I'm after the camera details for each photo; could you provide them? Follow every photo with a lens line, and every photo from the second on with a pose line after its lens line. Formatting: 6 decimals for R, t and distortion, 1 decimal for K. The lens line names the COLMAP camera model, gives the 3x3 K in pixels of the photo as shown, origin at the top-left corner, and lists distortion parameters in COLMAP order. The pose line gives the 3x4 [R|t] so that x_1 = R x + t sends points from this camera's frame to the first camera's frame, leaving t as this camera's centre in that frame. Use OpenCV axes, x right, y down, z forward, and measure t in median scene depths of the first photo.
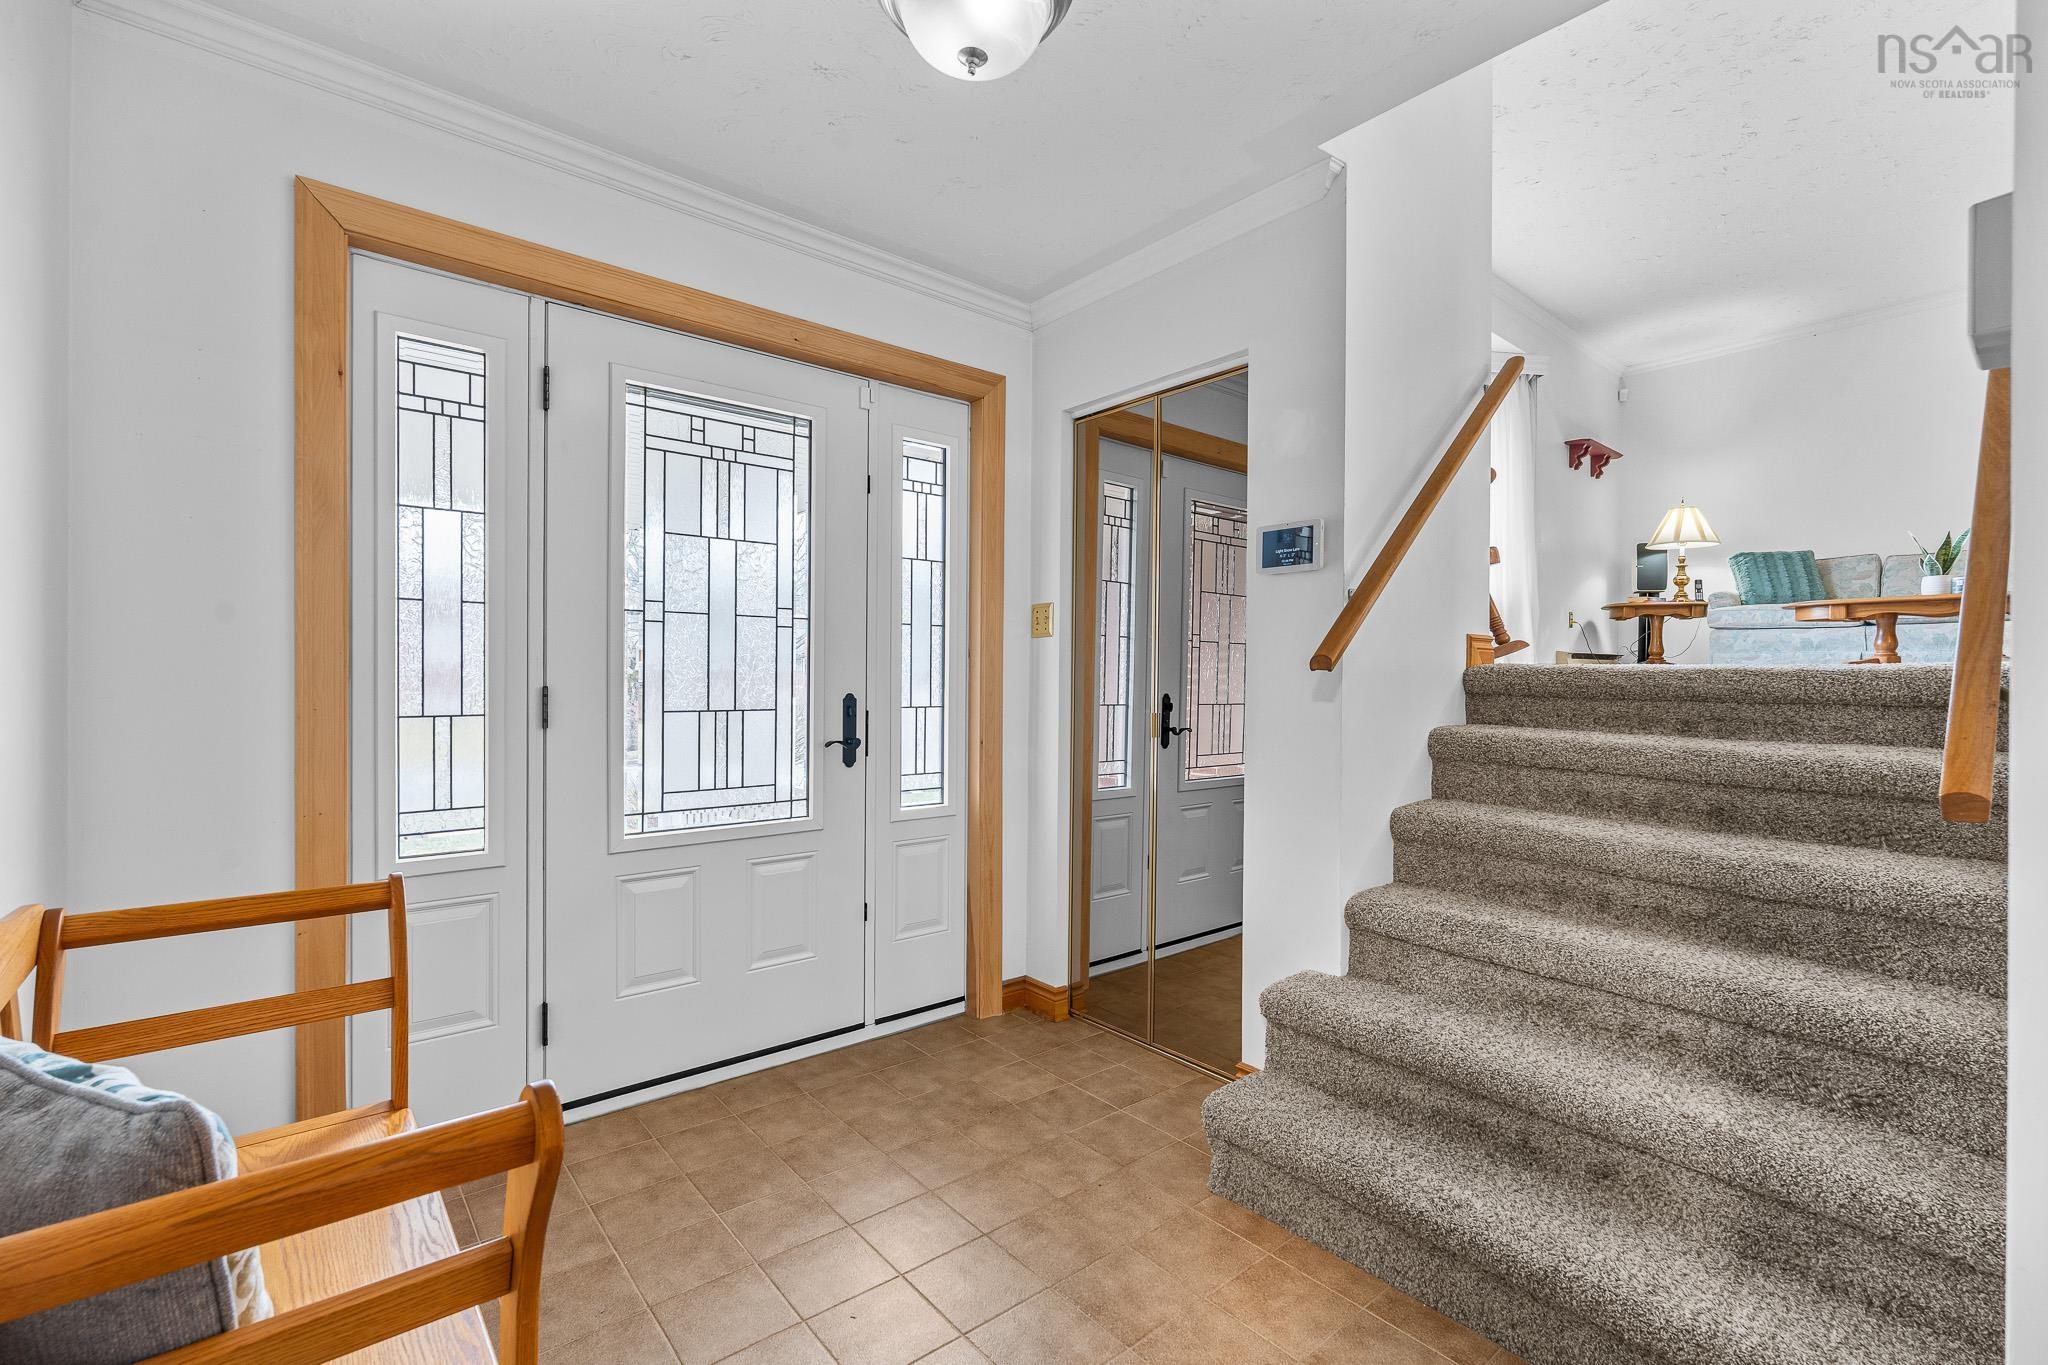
lens RADIAL K [[902.0, 0, 1021.8], [0, 902.0, 684.8], [0, 0, 1]] dist [-0.002373, -0.000435]
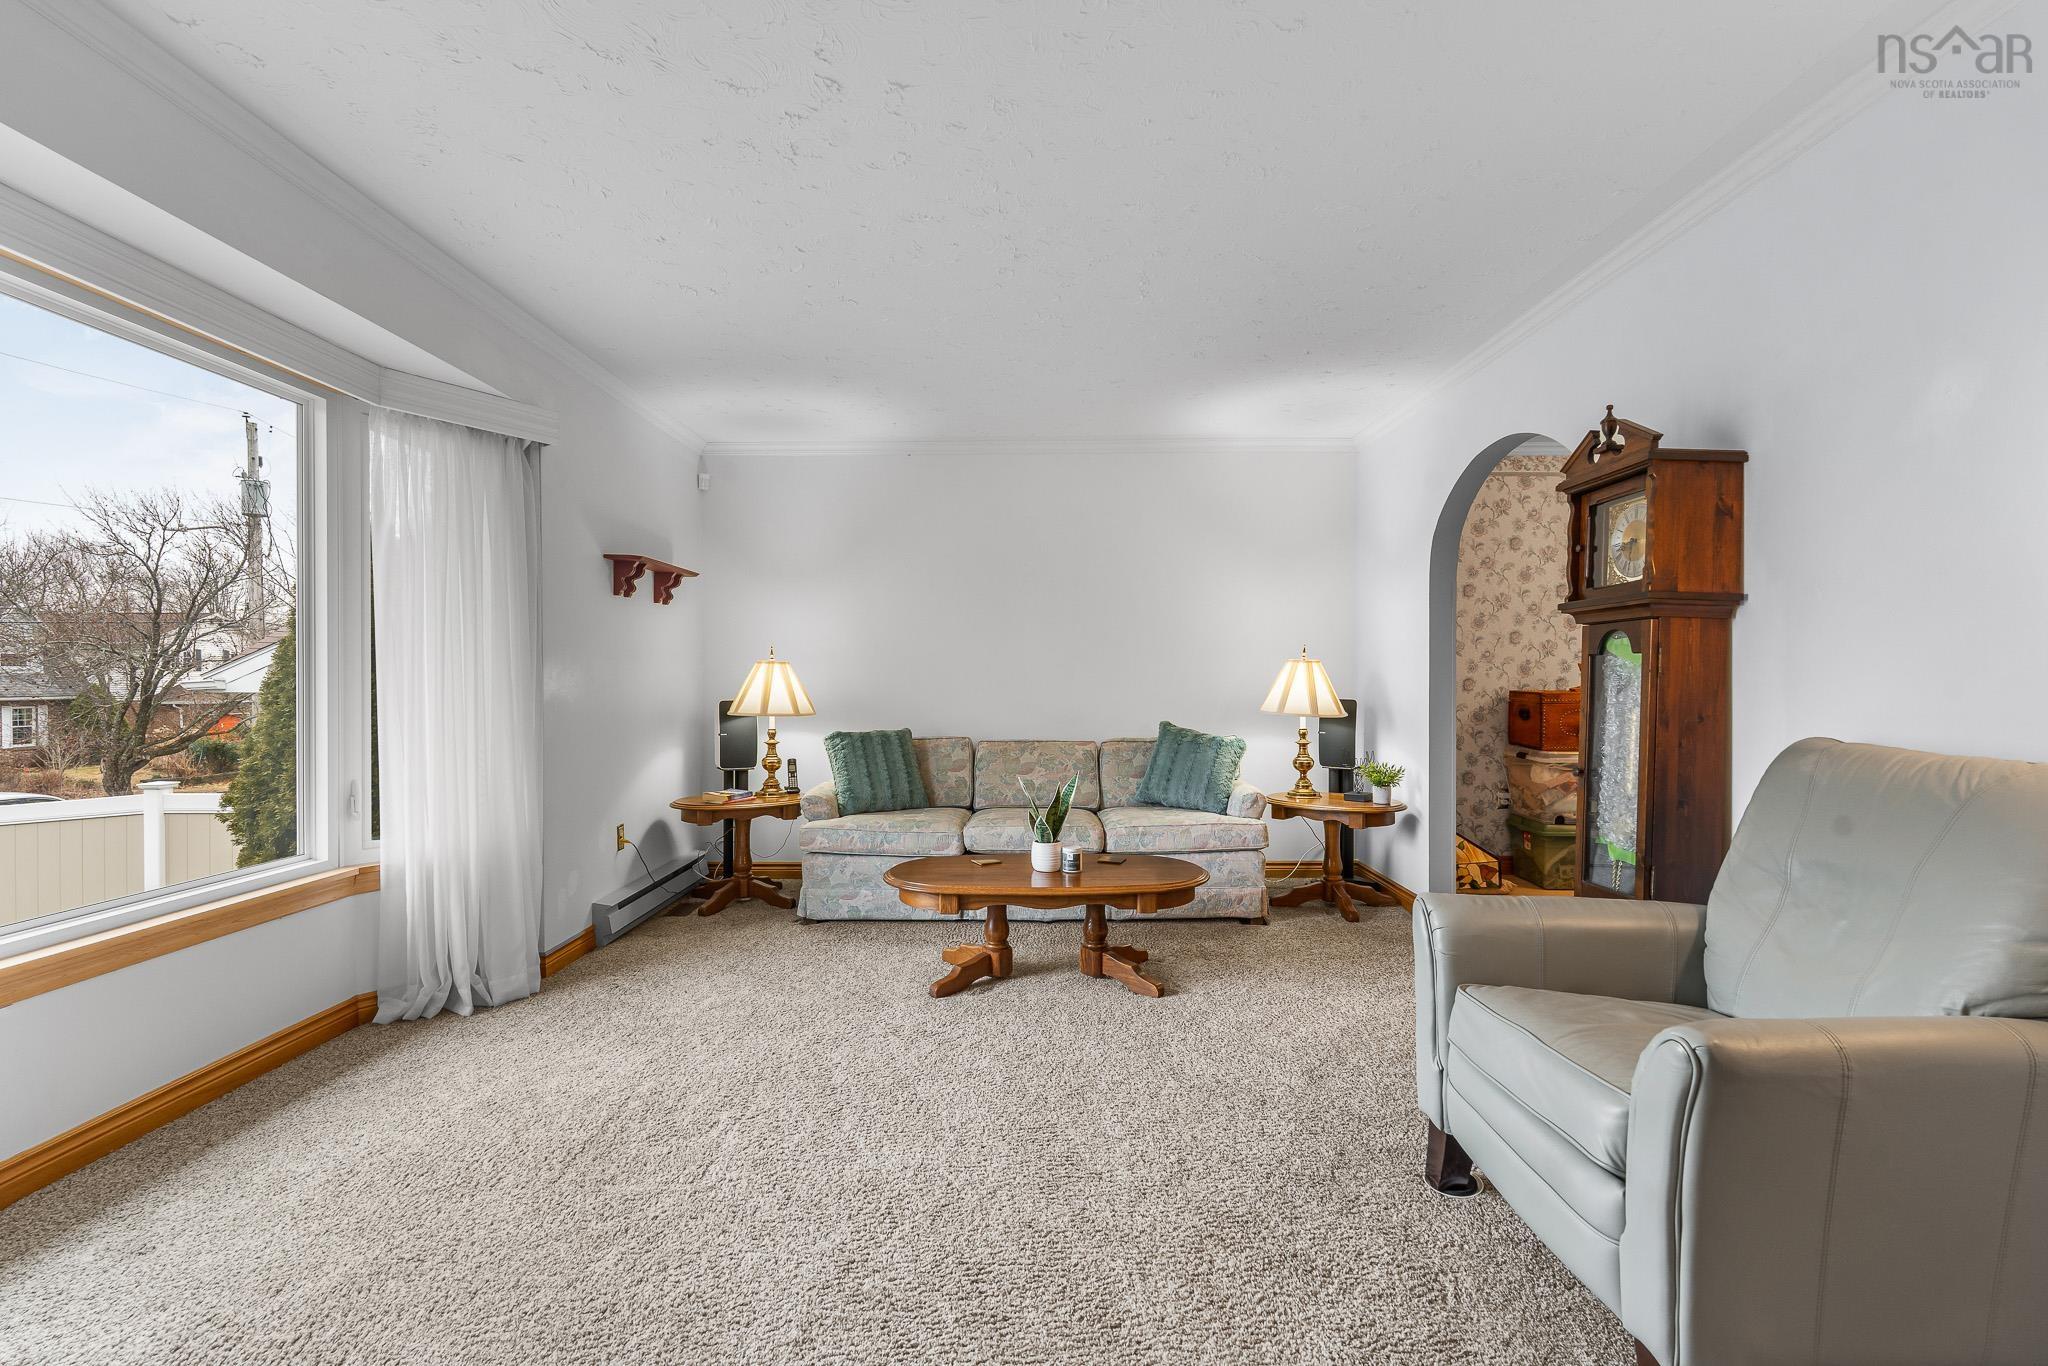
lens RADIAL K [[906.9, 0, 1026.6], [0, 906.9, 682.6], [0, 0, 1]] dist [-0.001538, 0.000100]
pose [[0.647968, -0.011790, 0.761576, 0.319024], [0.008986, 0.999929, 0.007835, -0.185645], [-0.761615, 0.001767, 0.648028, 0.382635]]
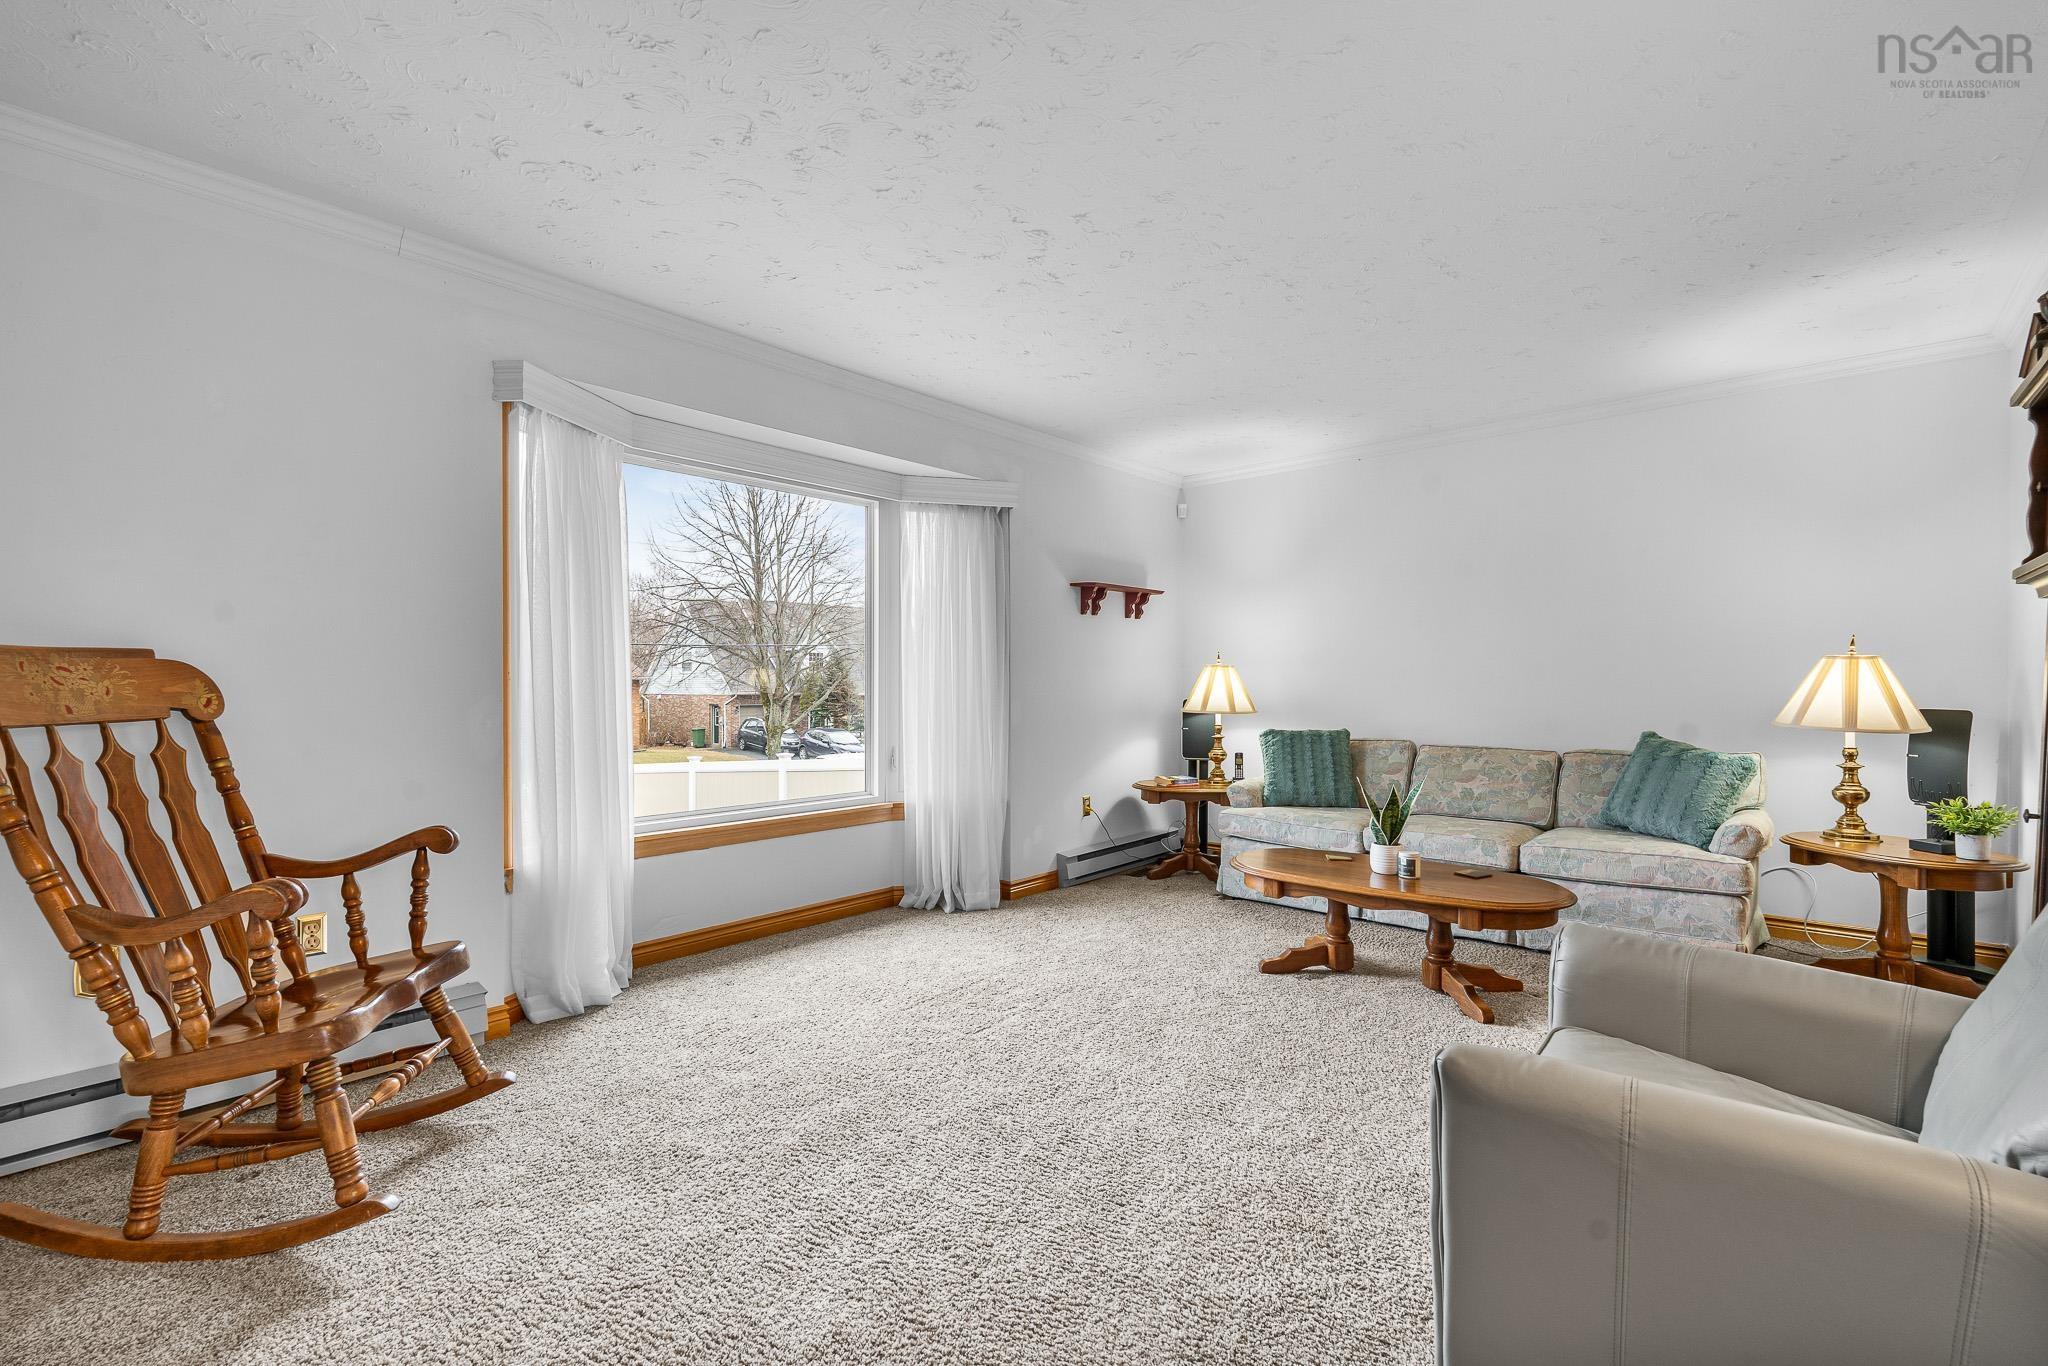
lens RADIAL K [[906.9, 0, 1026.6], [0, 906.9, 682.6], [0, 0, 1]] dist [-0.001538, 0.000100]
pose [[0.989082, -0.008582, 0.147118, 0.448776], [0.008733, 0.999962, -0.000381, -0.183998], [-0.147110, 0.001662, 0.989119, 0.223256]]
